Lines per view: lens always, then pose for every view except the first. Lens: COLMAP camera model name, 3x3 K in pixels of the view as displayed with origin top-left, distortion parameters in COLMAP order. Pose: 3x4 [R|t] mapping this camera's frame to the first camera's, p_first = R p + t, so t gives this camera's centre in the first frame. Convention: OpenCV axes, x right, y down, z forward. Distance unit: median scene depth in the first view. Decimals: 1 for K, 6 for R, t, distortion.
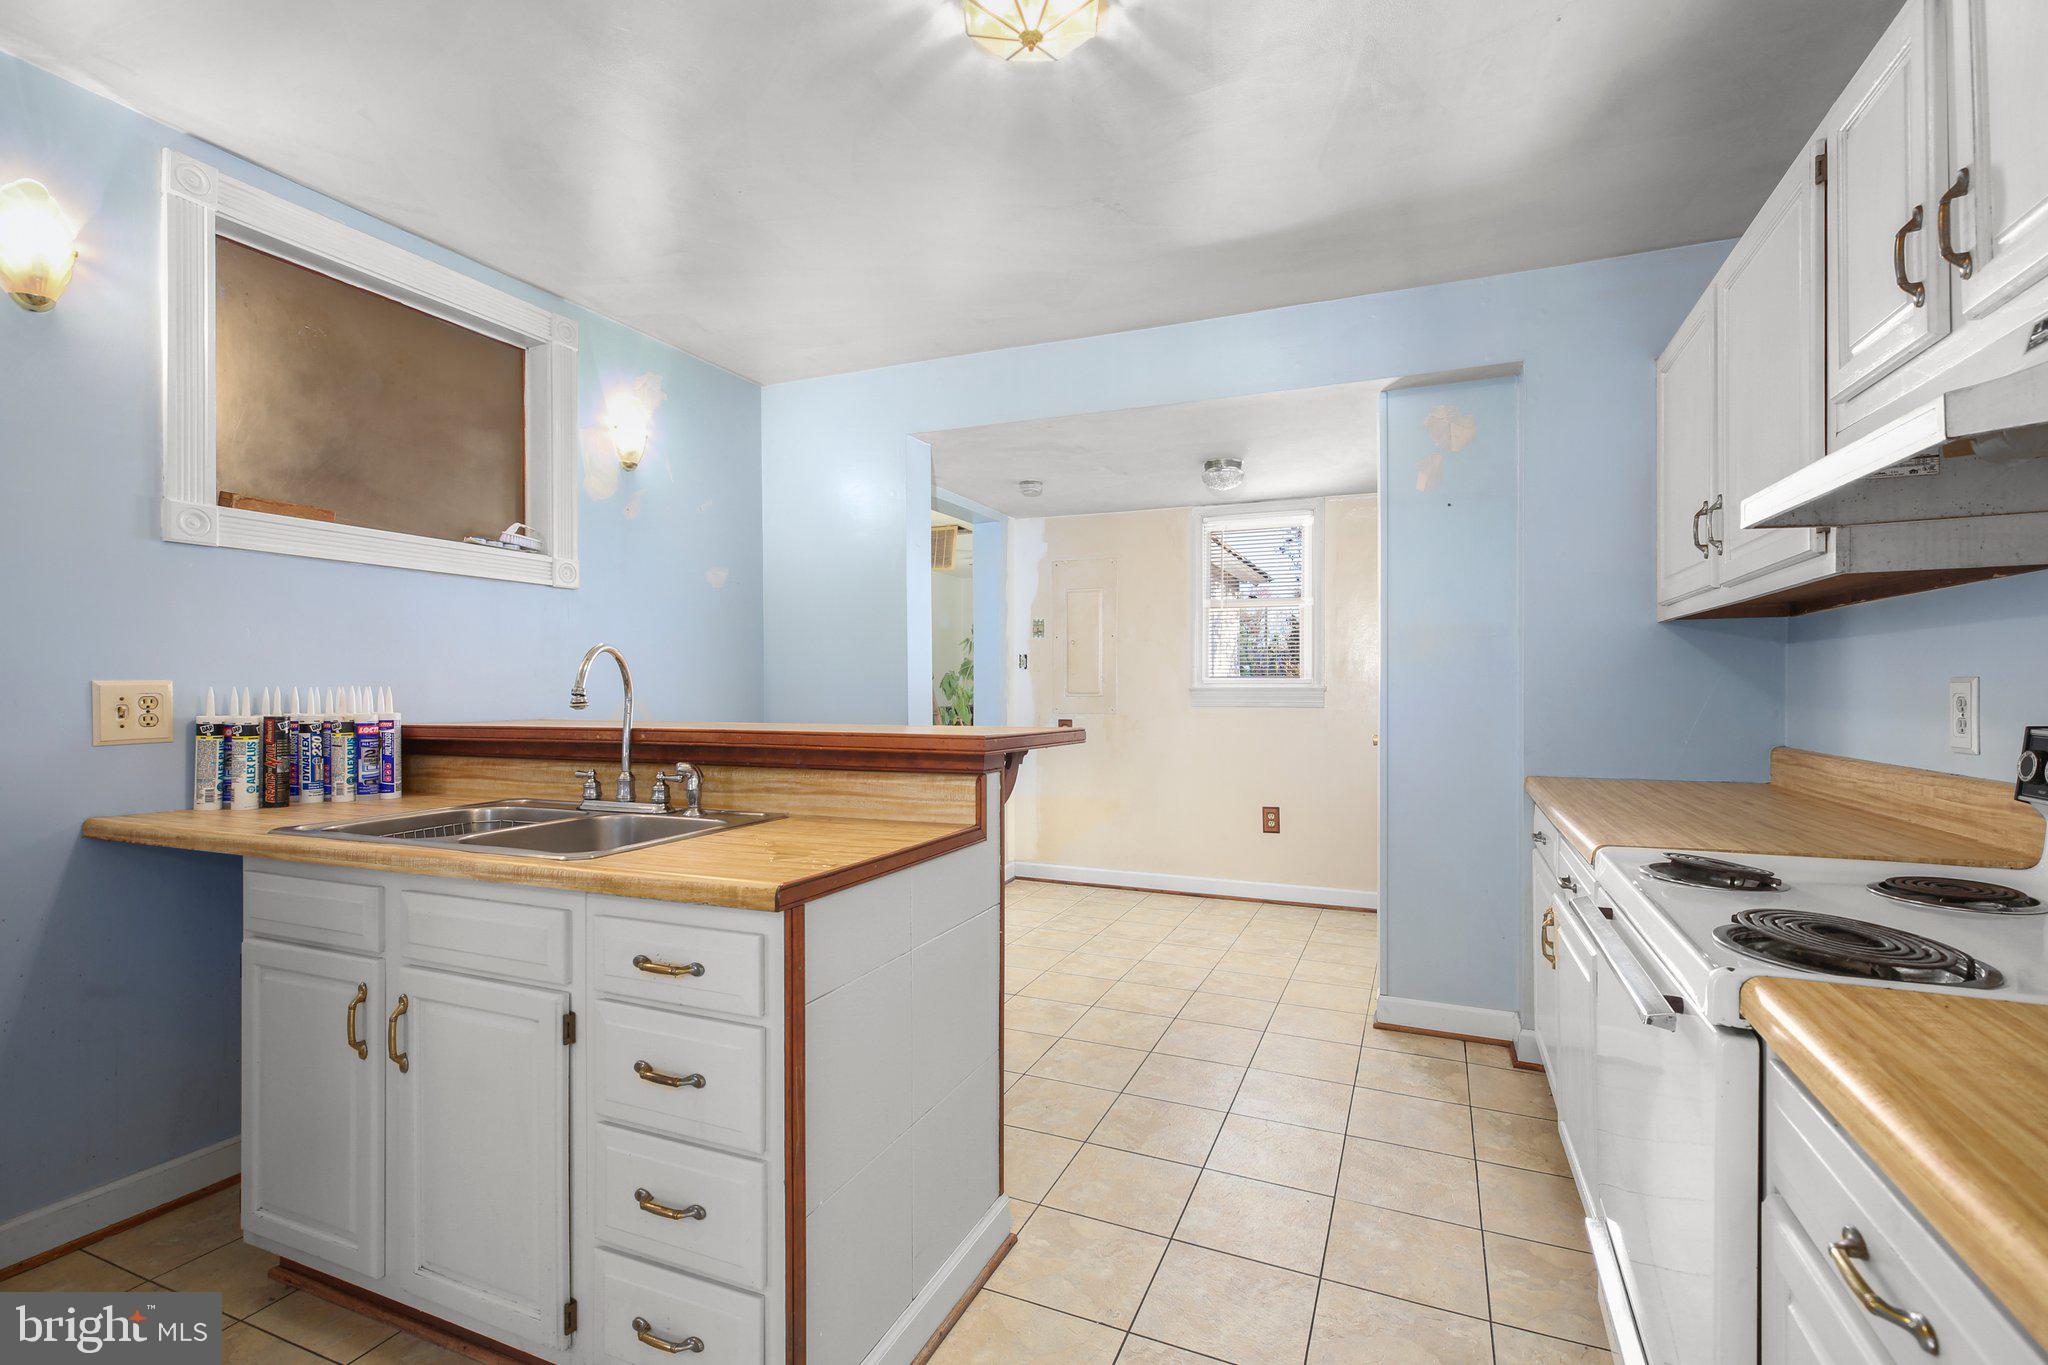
lens RADIAL K [[915.4, 0, 1020.5], [0, 915.4, 681.3], [0, 0, 1]] dist [0.009101, -0.000258]
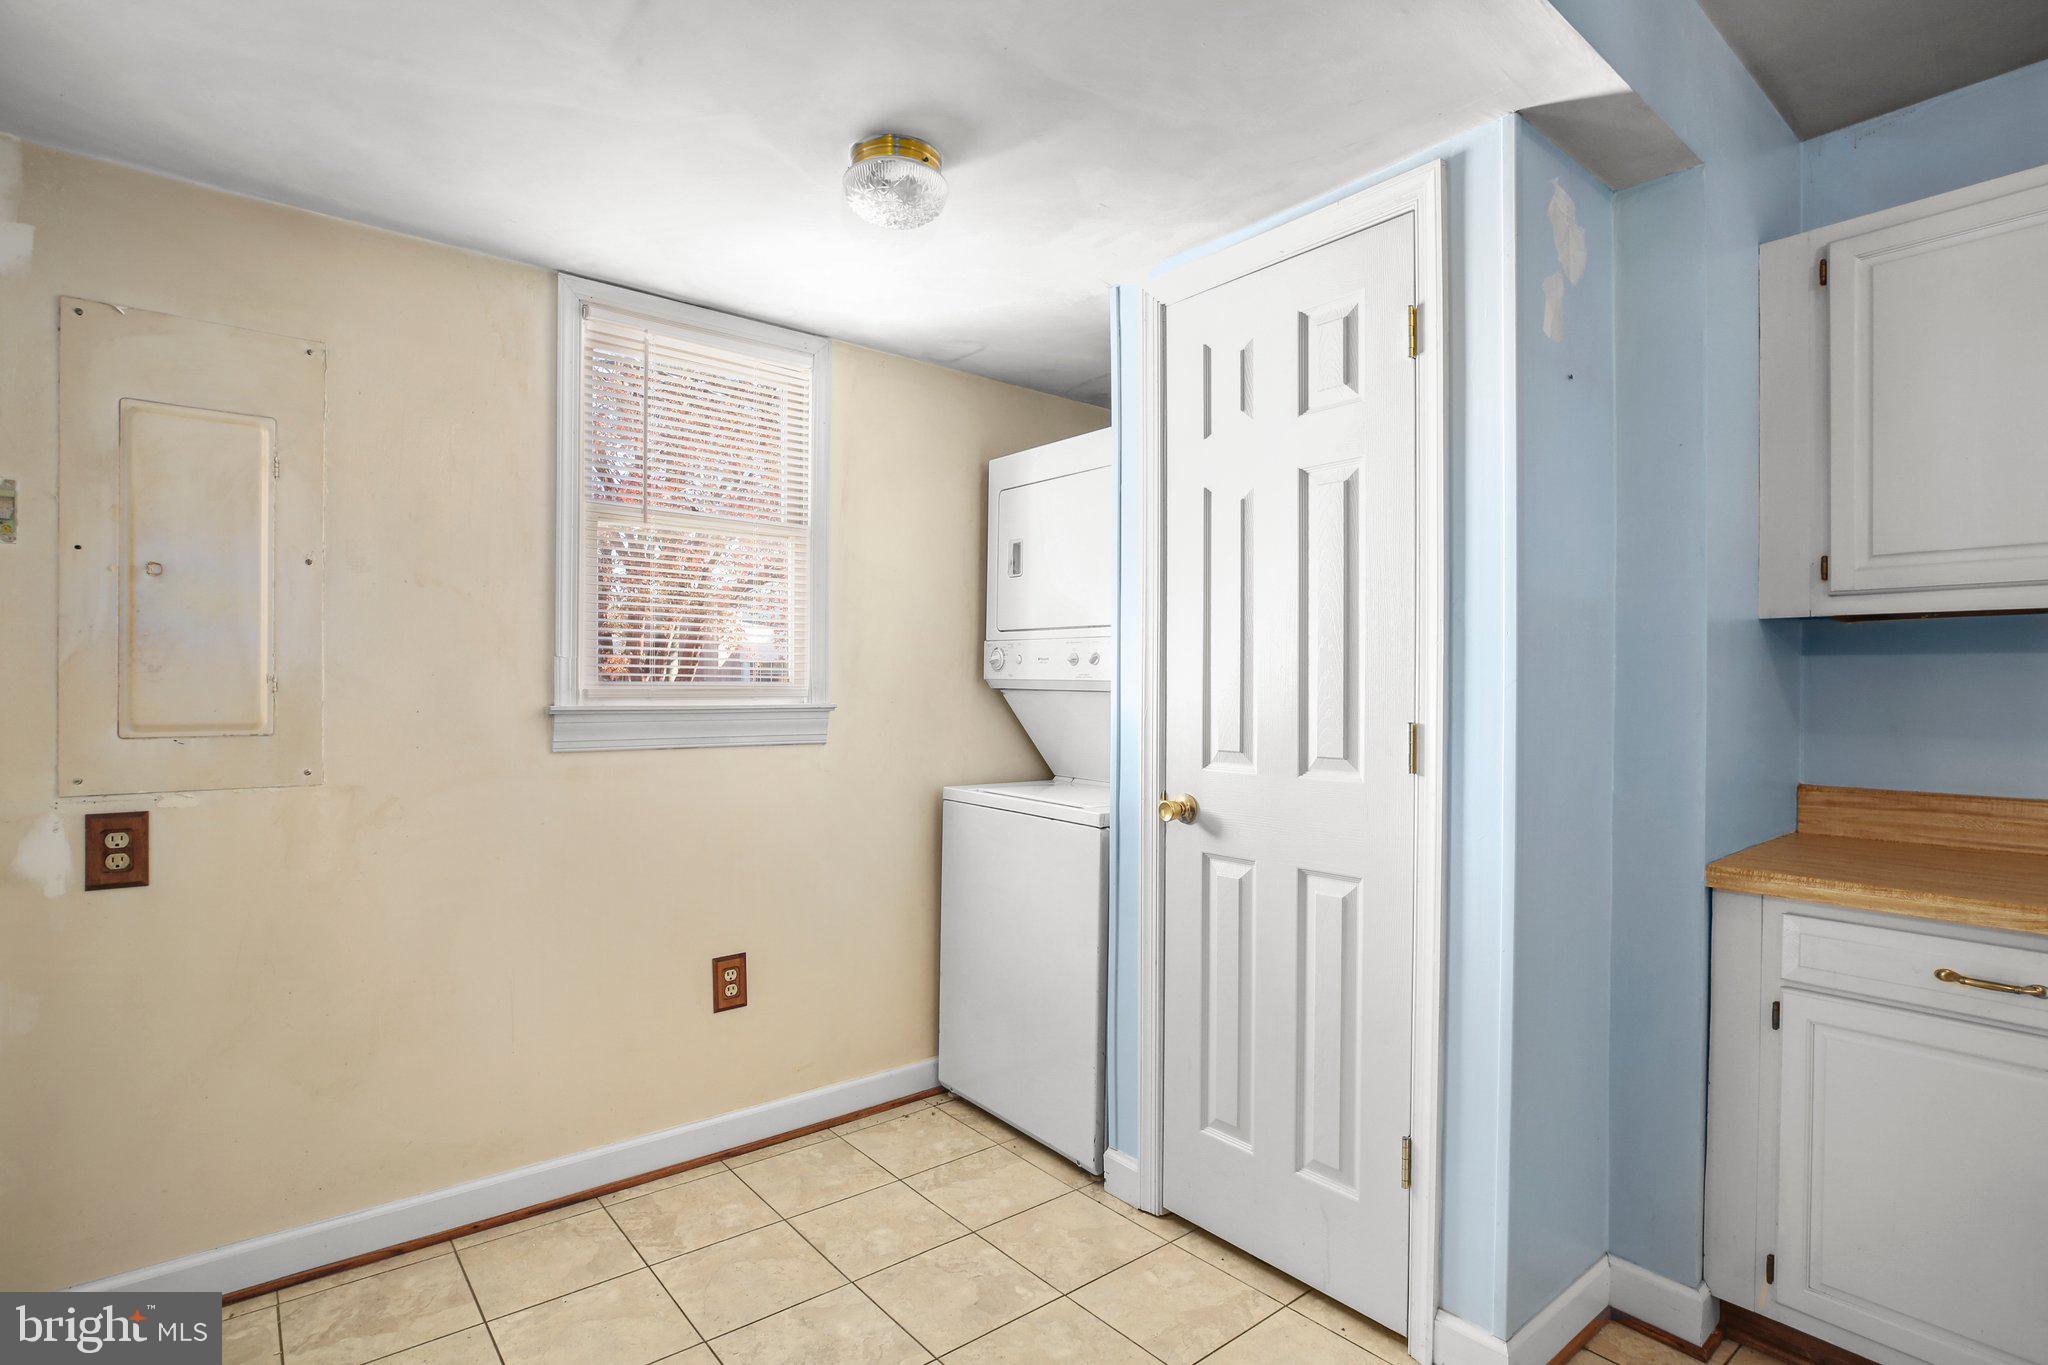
lens RADIAL K [[1015.4, 0, 1017.9], [0, 1015.4, 697.9], [0, 0, 1]] dist [0.003280, -0.000100]
pose [[0.469758, 0.008565, 0.882754, -0.295742], [-0.010237, 0.999939, -0.004254, 0.005535], [-0.882736, -0.007039, 0.469817, 1.426896]]
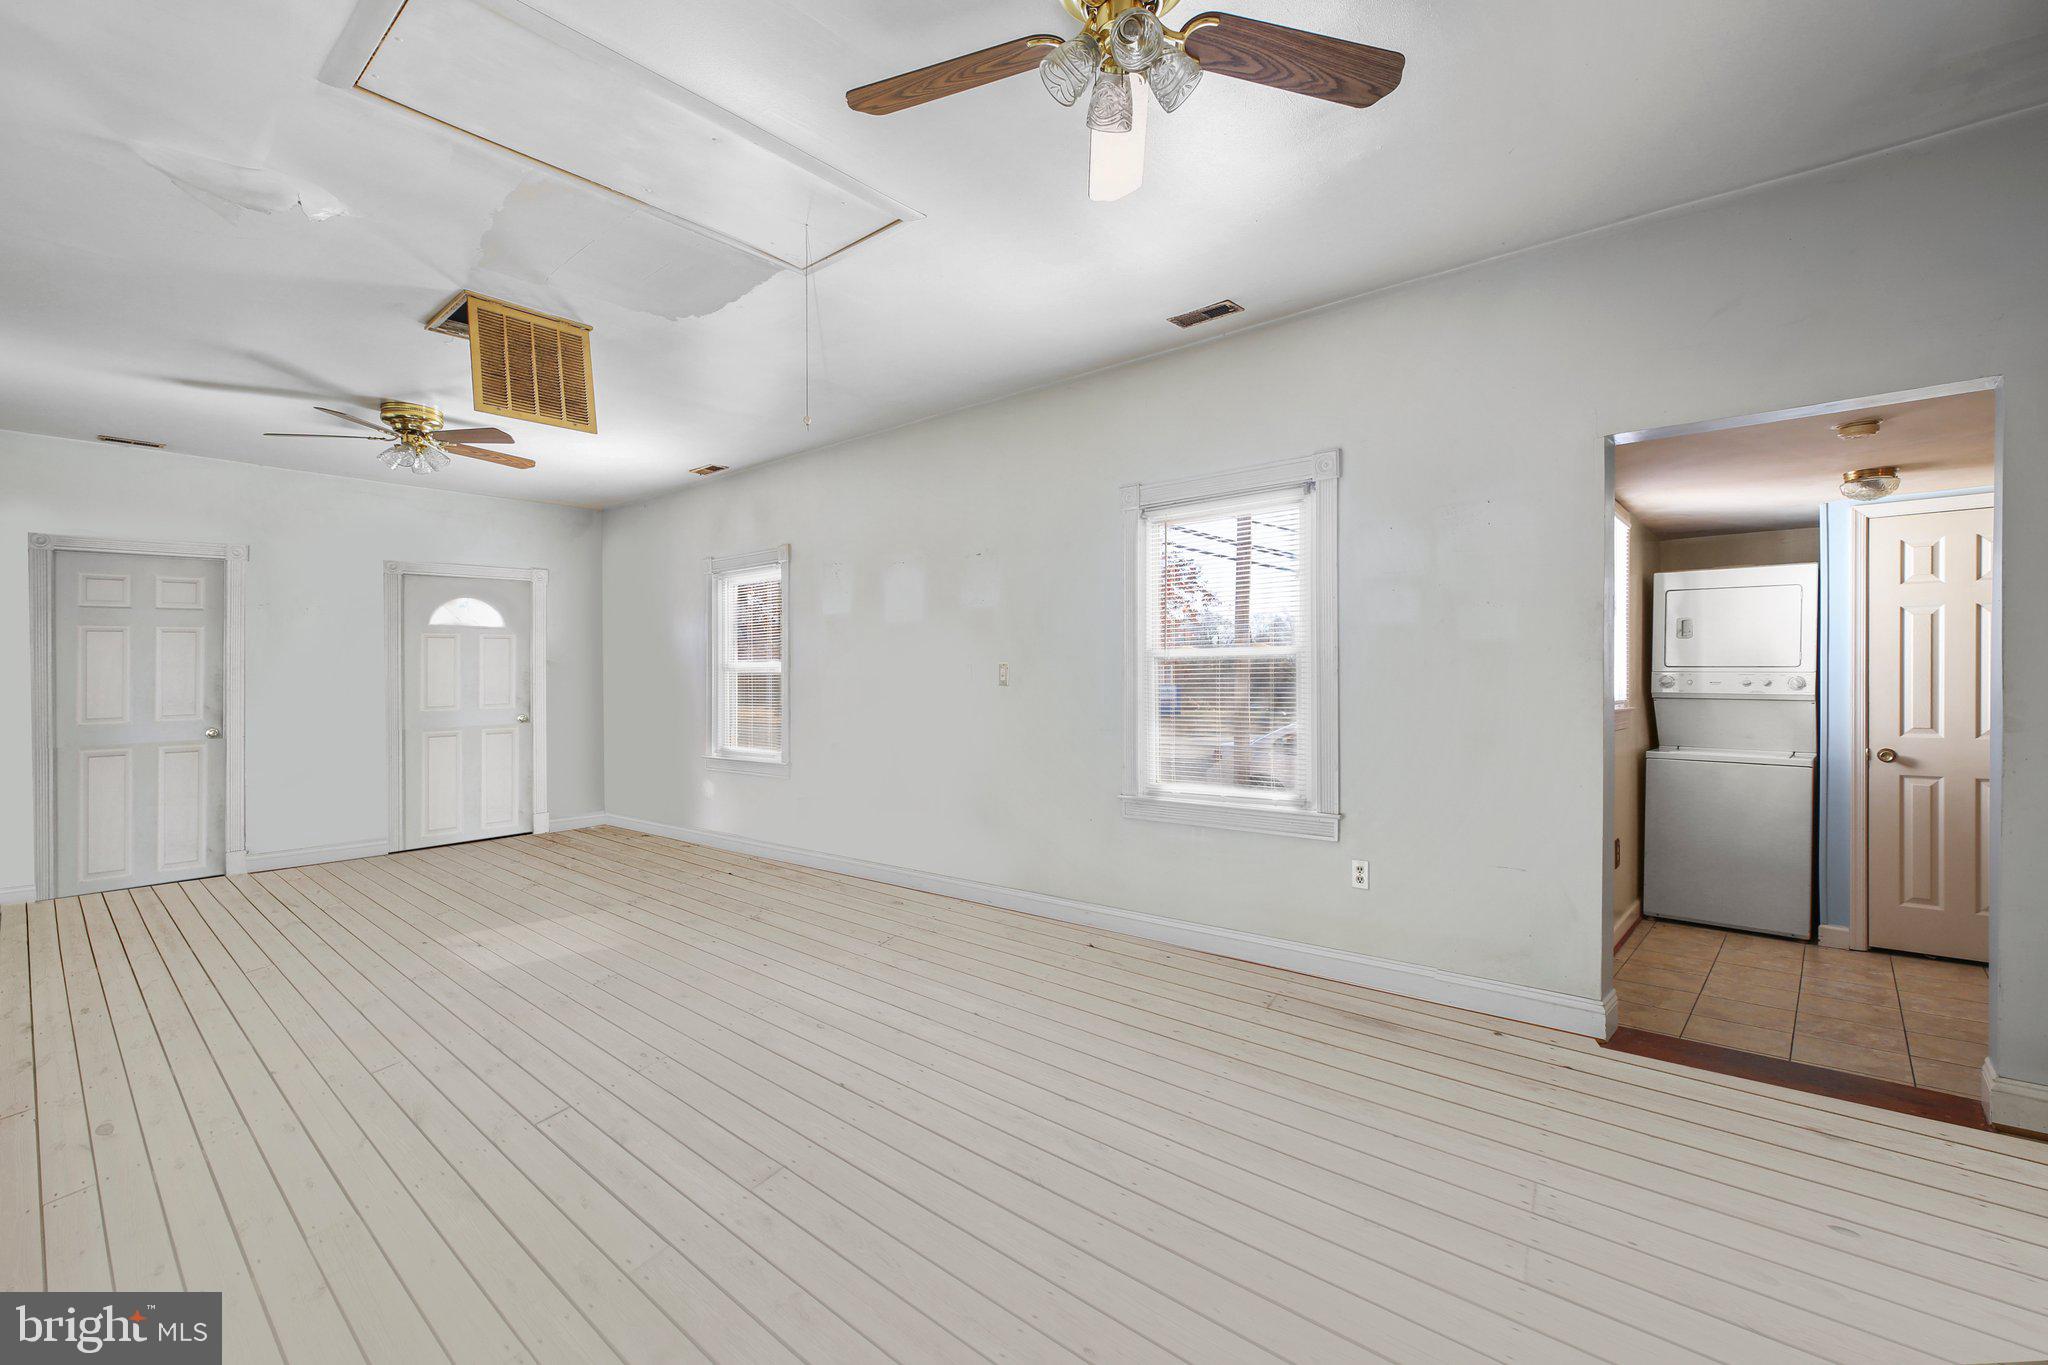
lens RADIAL K [[915.4, 0, 1015.9], [0, 915.4, 686.5], [0, 0, 1]] dist [0.009101, -0.000258]
pose [[0.323965, 0.010085, 0.946015, -1.828956], [0.004401, 0.999916, -0.012167, -0.021274], [-0.946059, 0.008105, 0.323893, 2.920270]]
